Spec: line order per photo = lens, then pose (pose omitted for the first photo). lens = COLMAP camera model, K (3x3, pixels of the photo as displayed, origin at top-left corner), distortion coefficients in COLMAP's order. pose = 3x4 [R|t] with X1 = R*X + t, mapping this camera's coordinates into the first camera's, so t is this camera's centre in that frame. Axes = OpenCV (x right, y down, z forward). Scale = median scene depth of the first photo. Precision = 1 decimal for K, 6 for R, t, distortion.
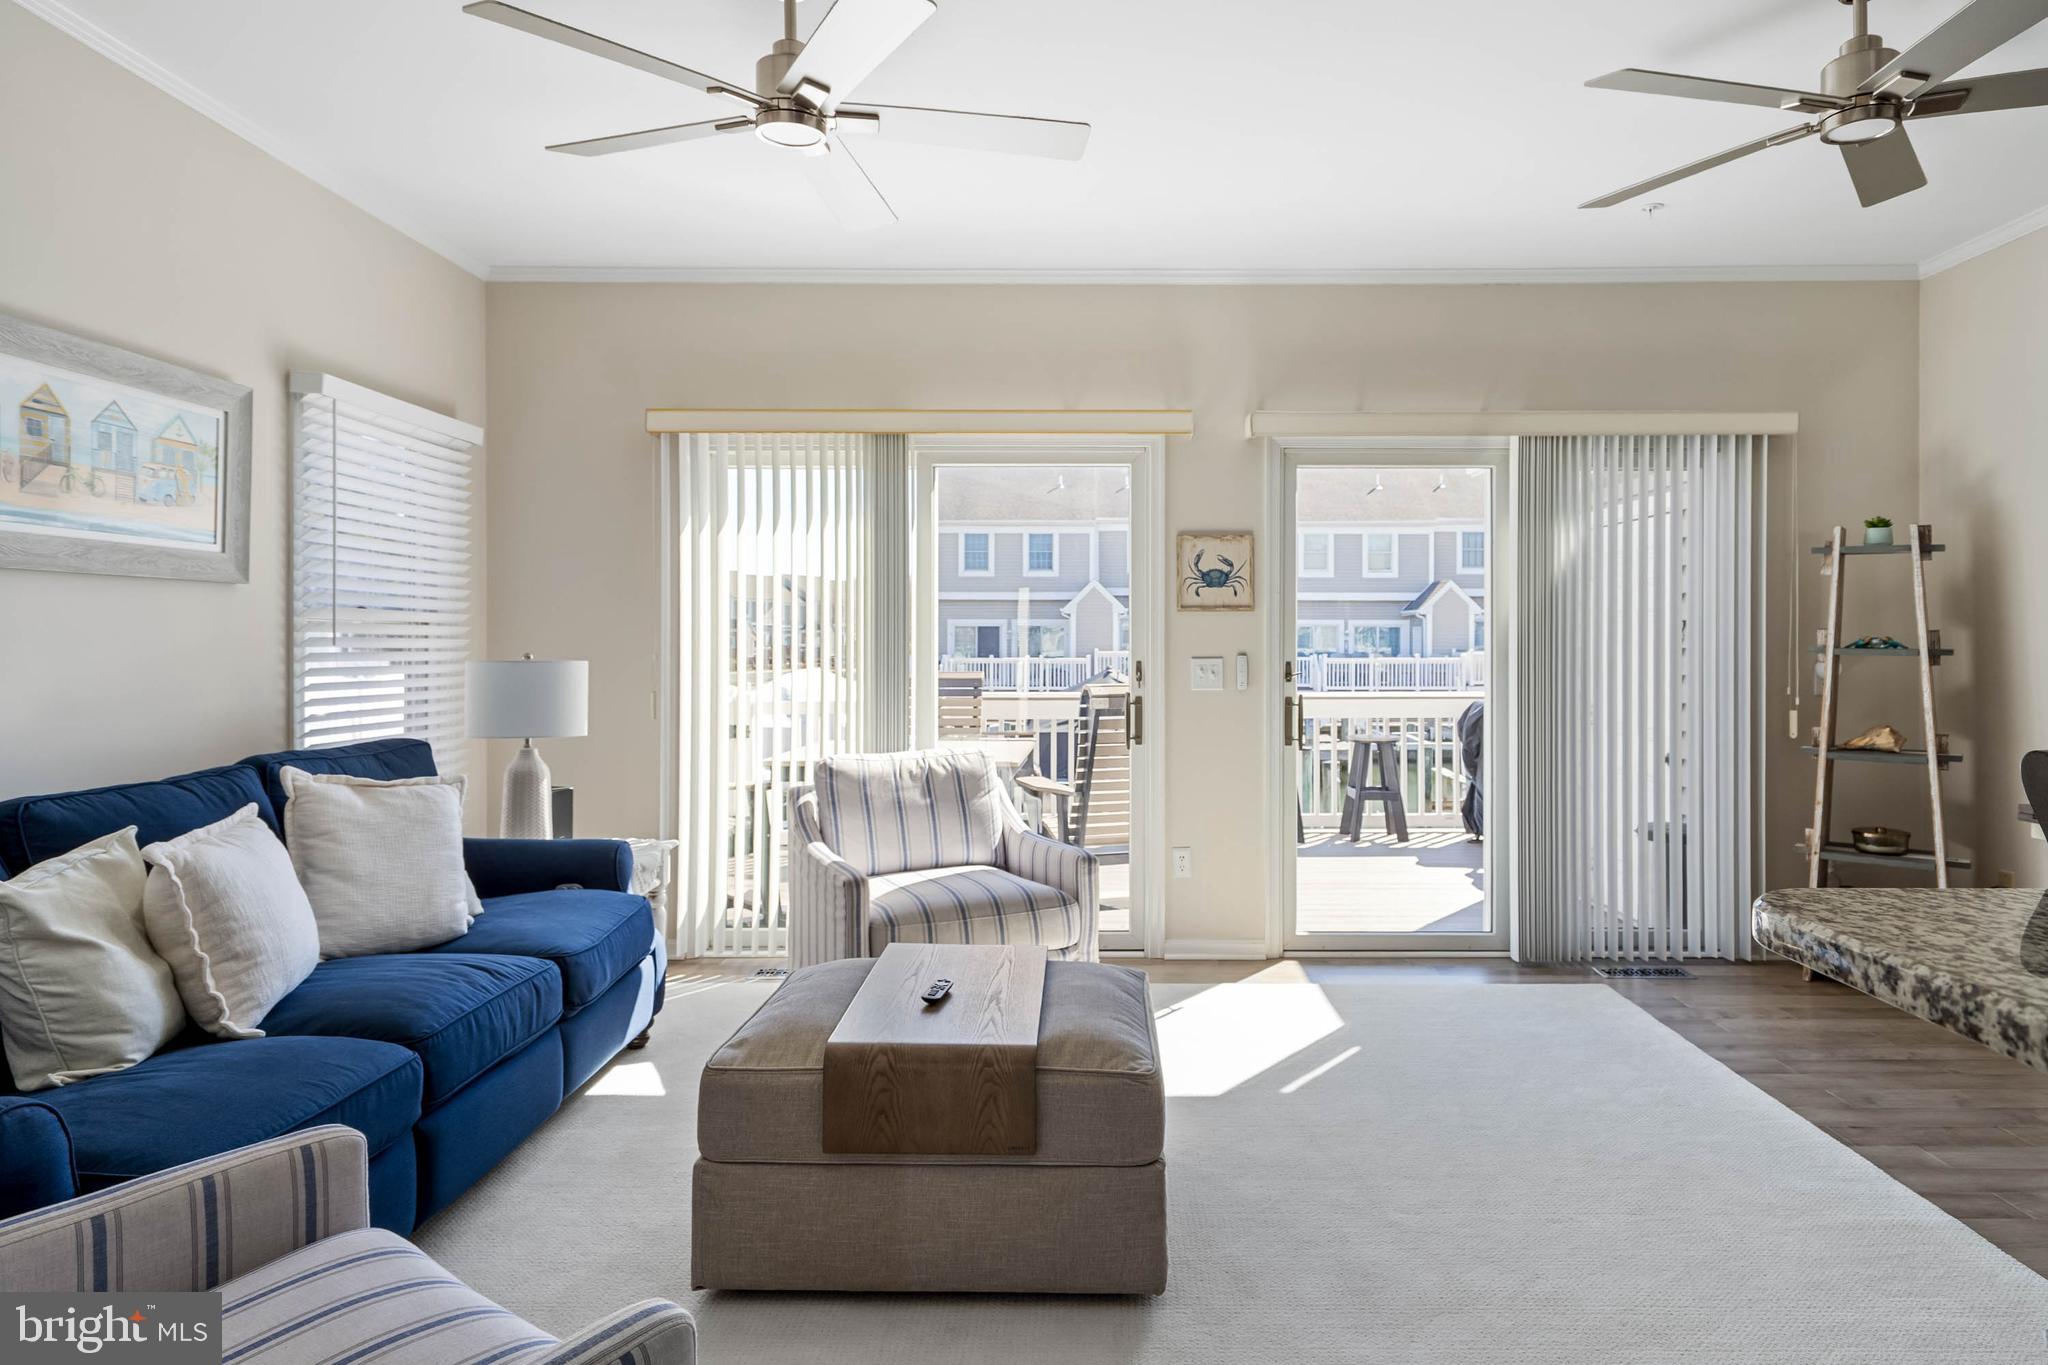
lens RADIAL K [[1184.5, 0, 1089.6], [0, 1184.5, 636.9], [0, 0, 1]] dist [0.000235, 0.001449]
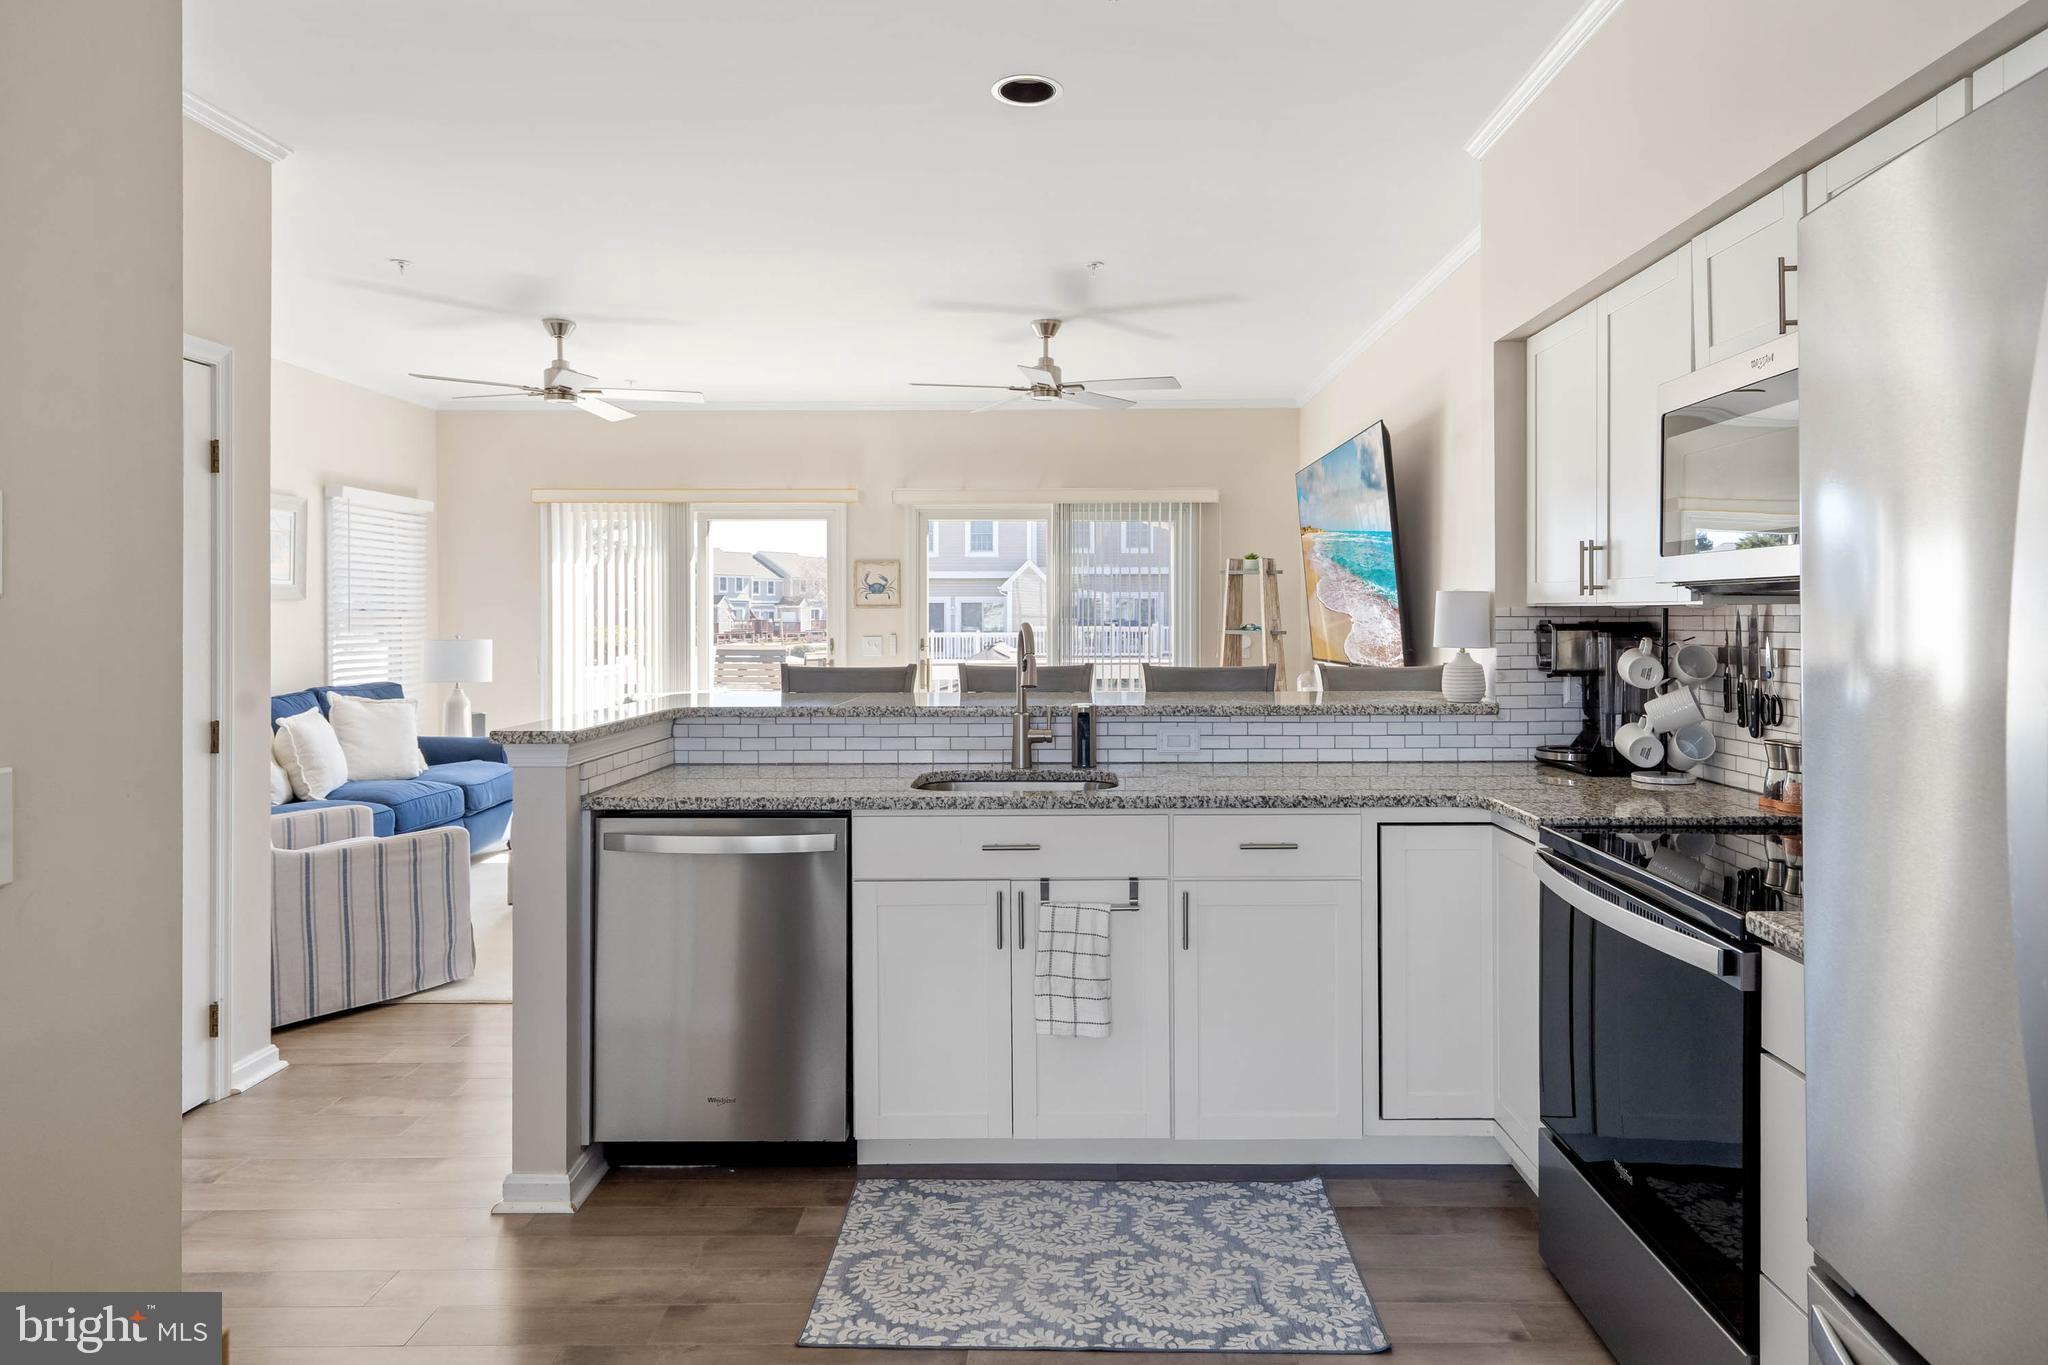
lens RADIAL K [[1166.8, 0, 1054.7], [0, 1166.8, 613.2], [0, 0, 1]] dist [0.010927, -0.000996]
pose [[0.999956, -0.002250, -0.009056, 0.409109], [0.002268, 0.999995, 0.001976, -0.019297], [0.009052, -0.001996, 0.999957, -0.697256]]
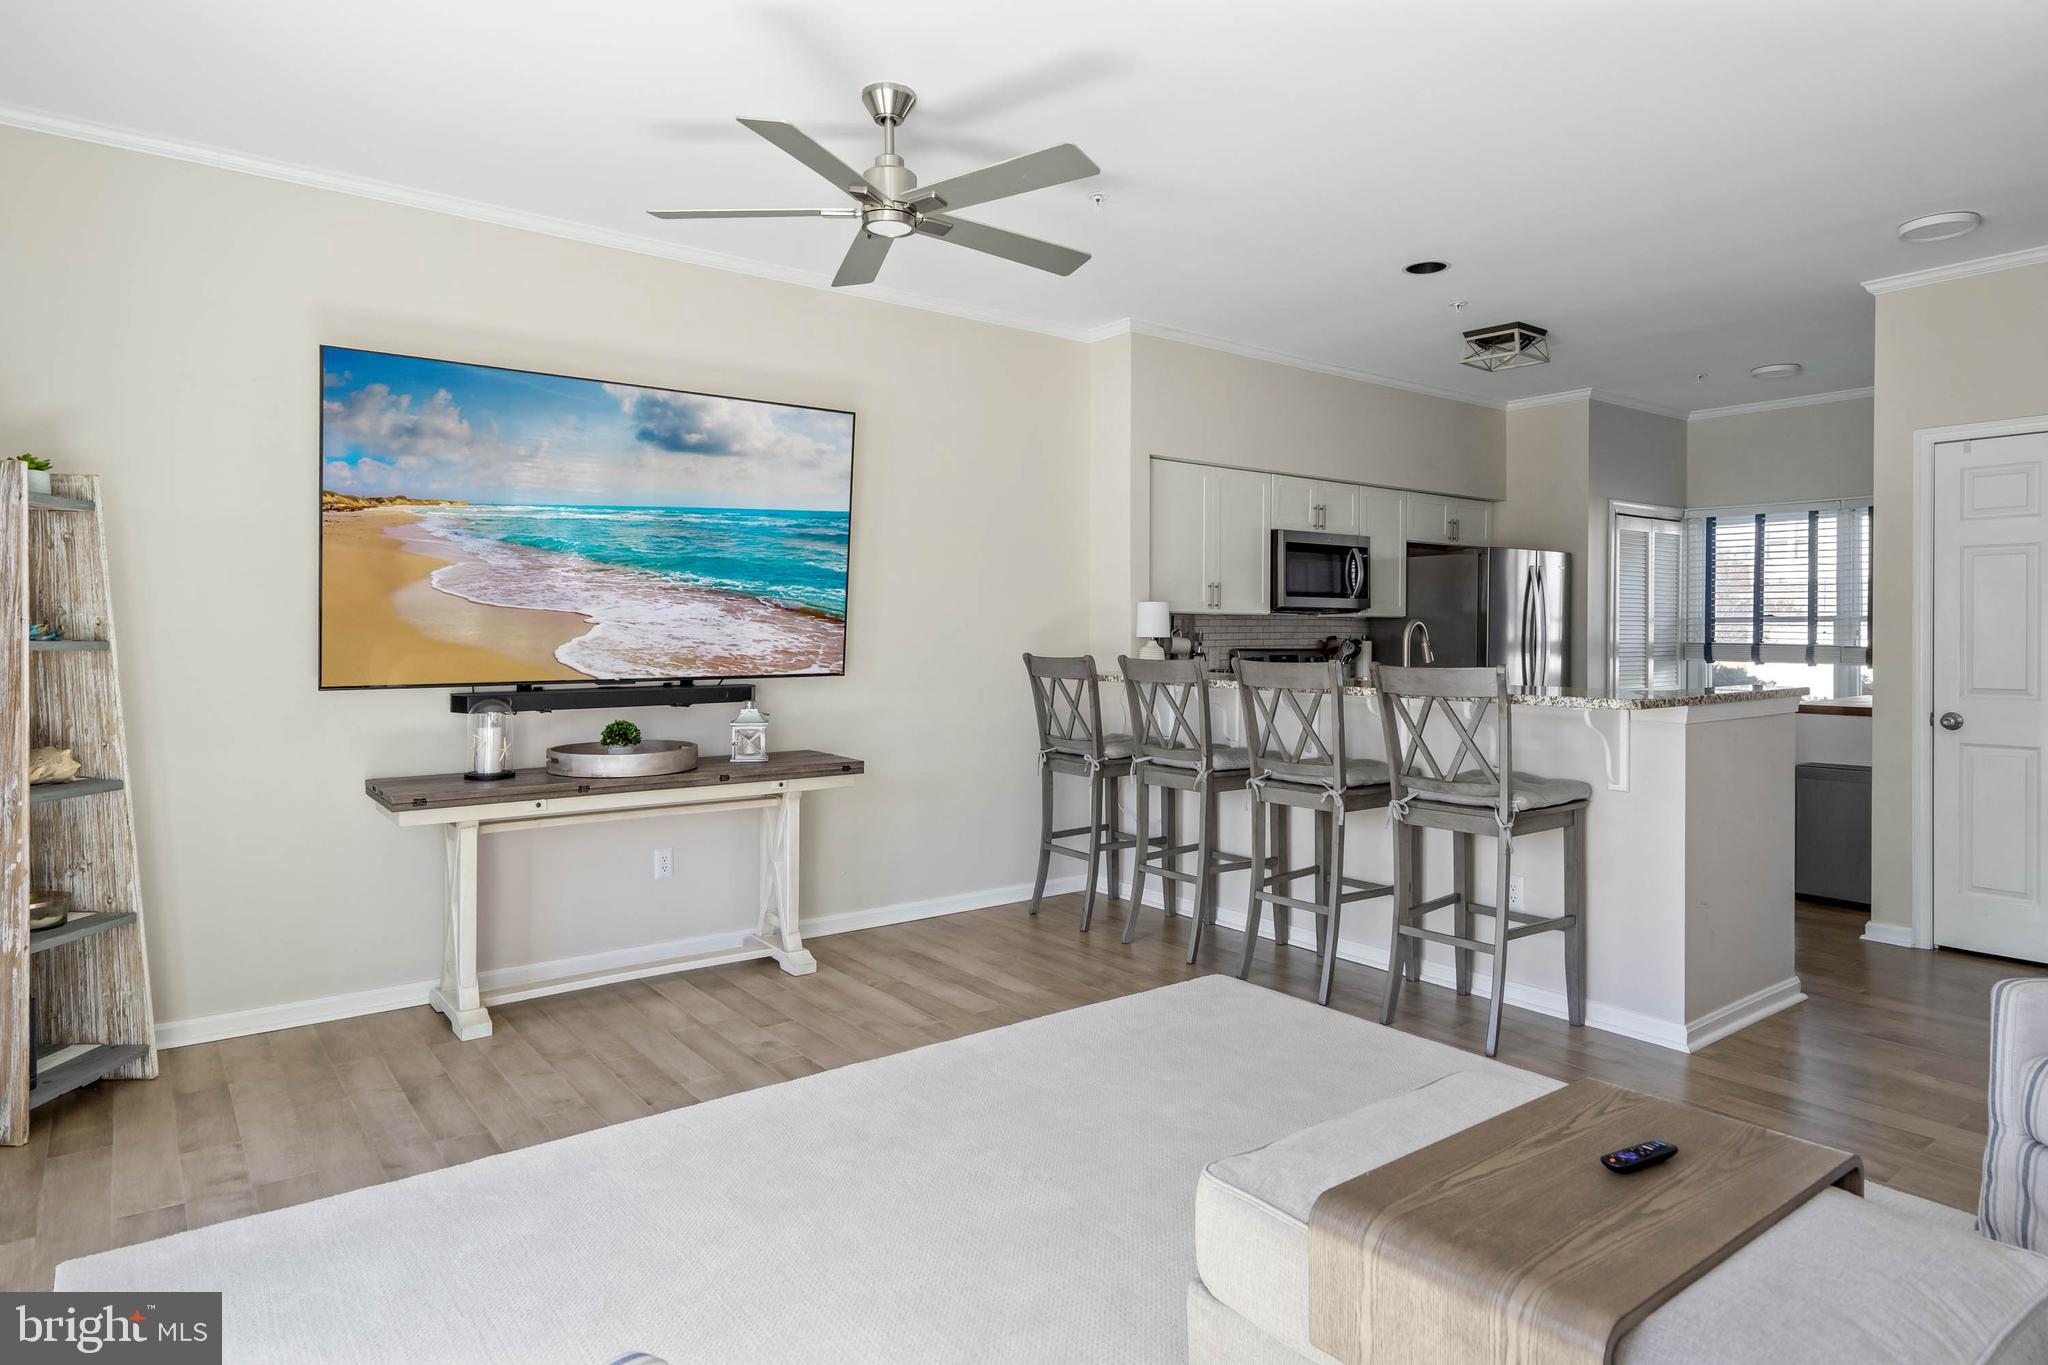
lens RADIAL K [[1166.8, 0, 1023.3], [0, 1166.8, 638.3], [0, 0, 1]] dist [0.010927, -0.000996]
pose [[-0.607504, -0.004364, 0.794305, -0.259529], [-0.005546, 0.999984, 0.001252, 0.005269], [-0.794298, -0.003645, -0.607518, 0.989425]]
